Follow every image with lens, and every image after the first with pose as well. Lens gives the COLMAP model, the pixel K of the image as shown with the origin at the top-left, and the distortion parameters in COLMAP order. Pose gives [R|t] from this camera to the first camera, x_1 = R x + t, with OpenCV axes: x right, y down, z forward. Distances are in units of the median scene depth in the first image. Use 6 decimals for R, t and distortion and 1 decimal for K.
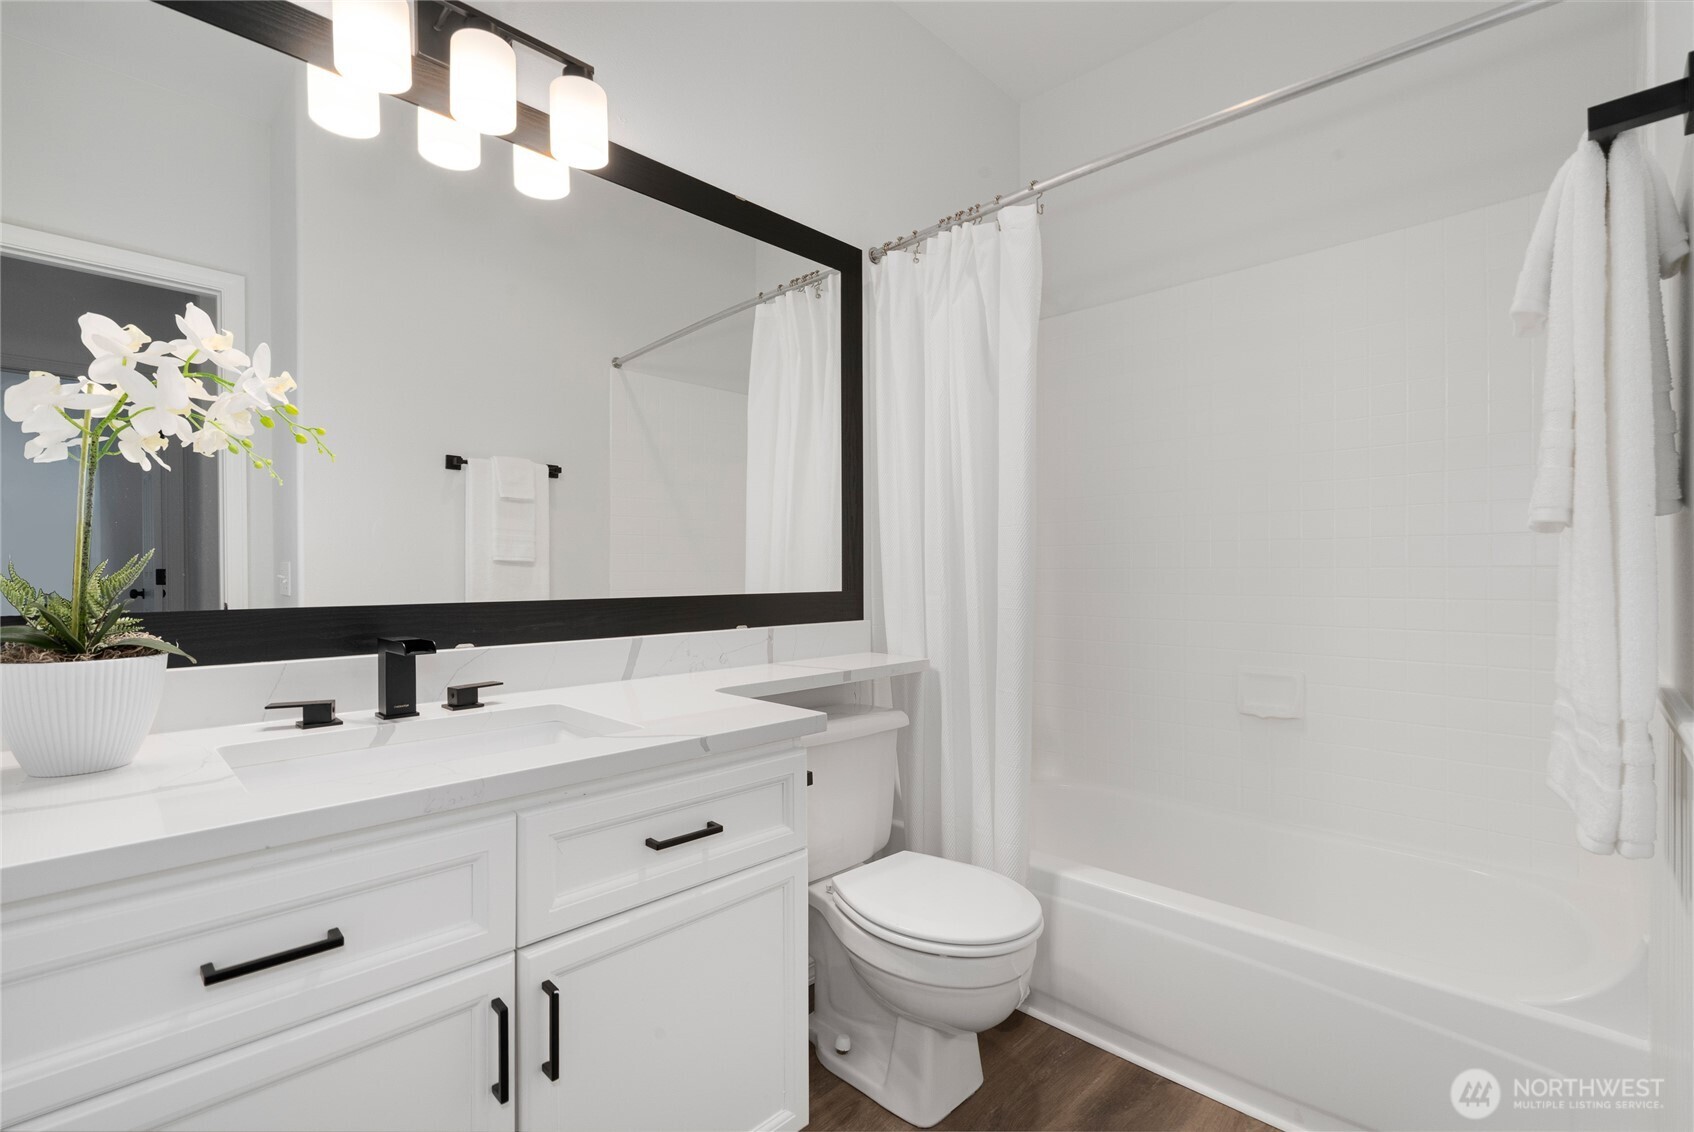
lens RADIAL K [[777.2, 0, 845.1], [0, 777.2, 567.3], [0, 0, 1]] dist [-0.001974, 0.001789]
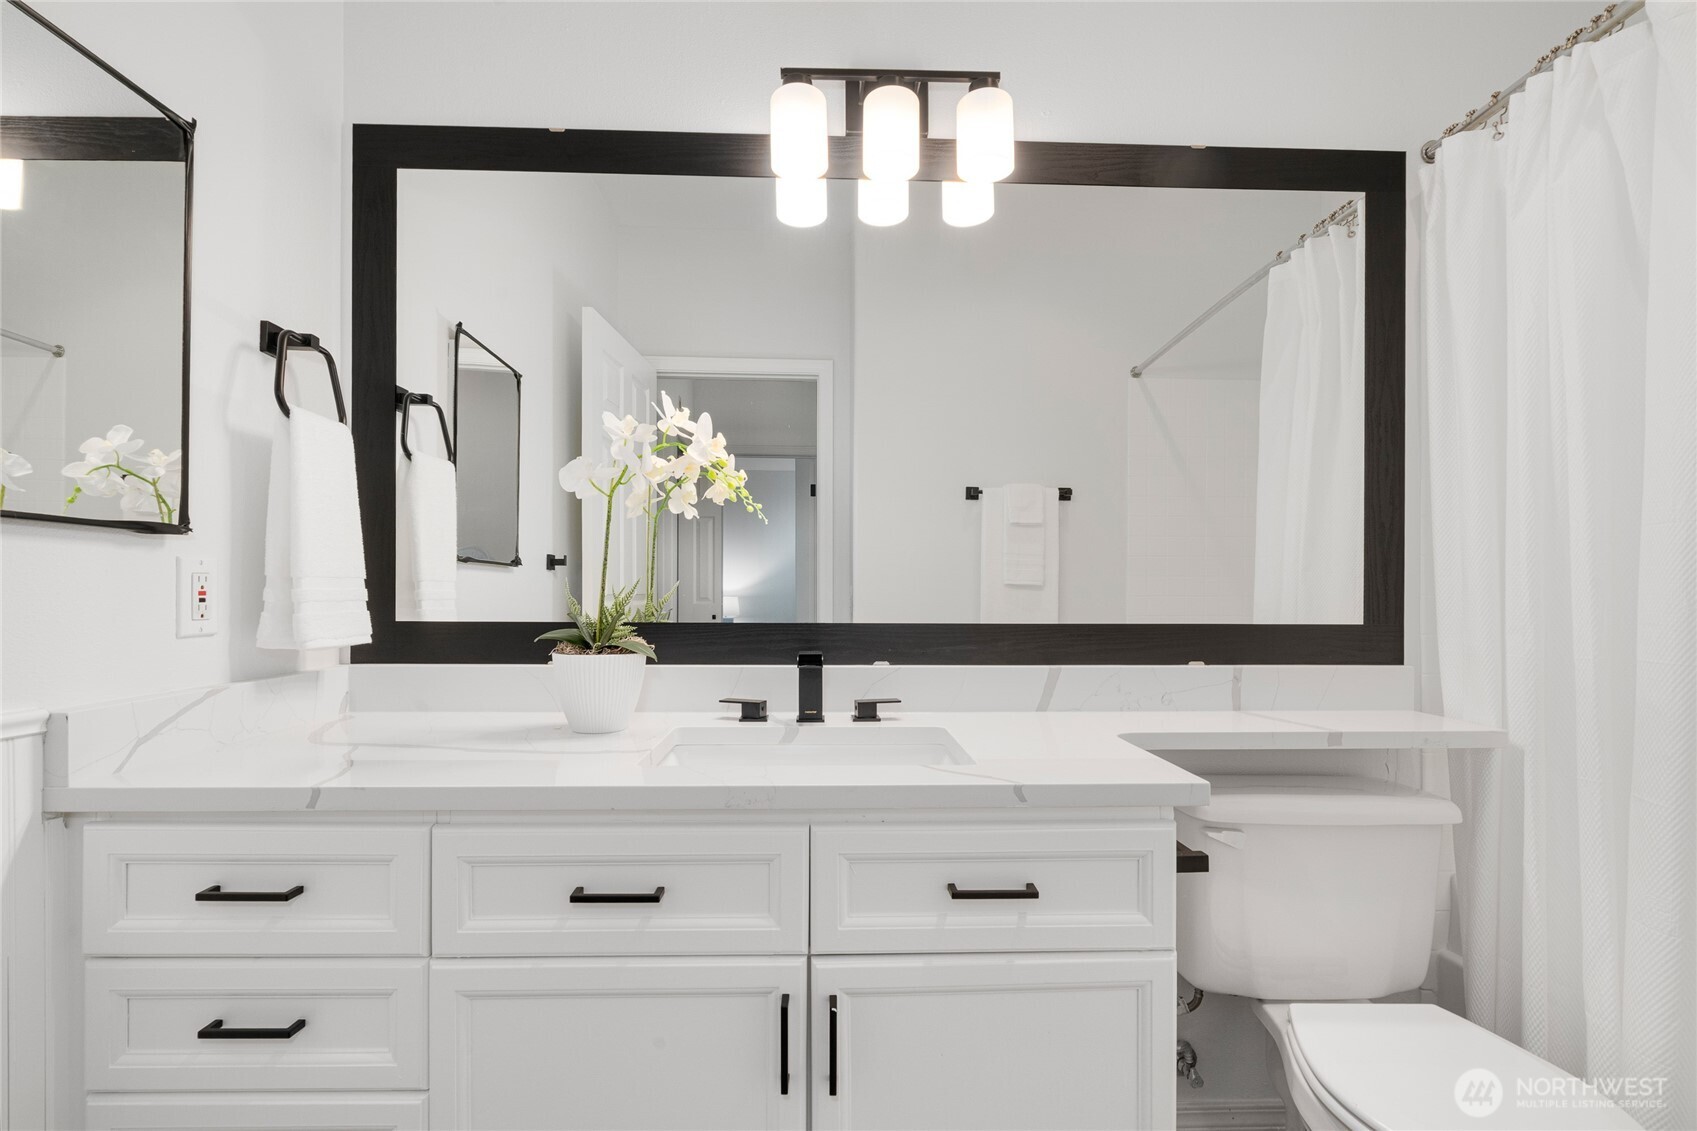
lens RADIAL K [[778.6, 0, 852.3], [0, 778.6, 594.0], [0, 0, 1]] dist [-0.001974, 0.001789]
pose [[0.724124, 0.006655, -0.689637, 0.200146], [-0.003630, 0.999976, 0.005839, -0.001160], [0.689660, -0.001725, 0.724131, 0.164160]]
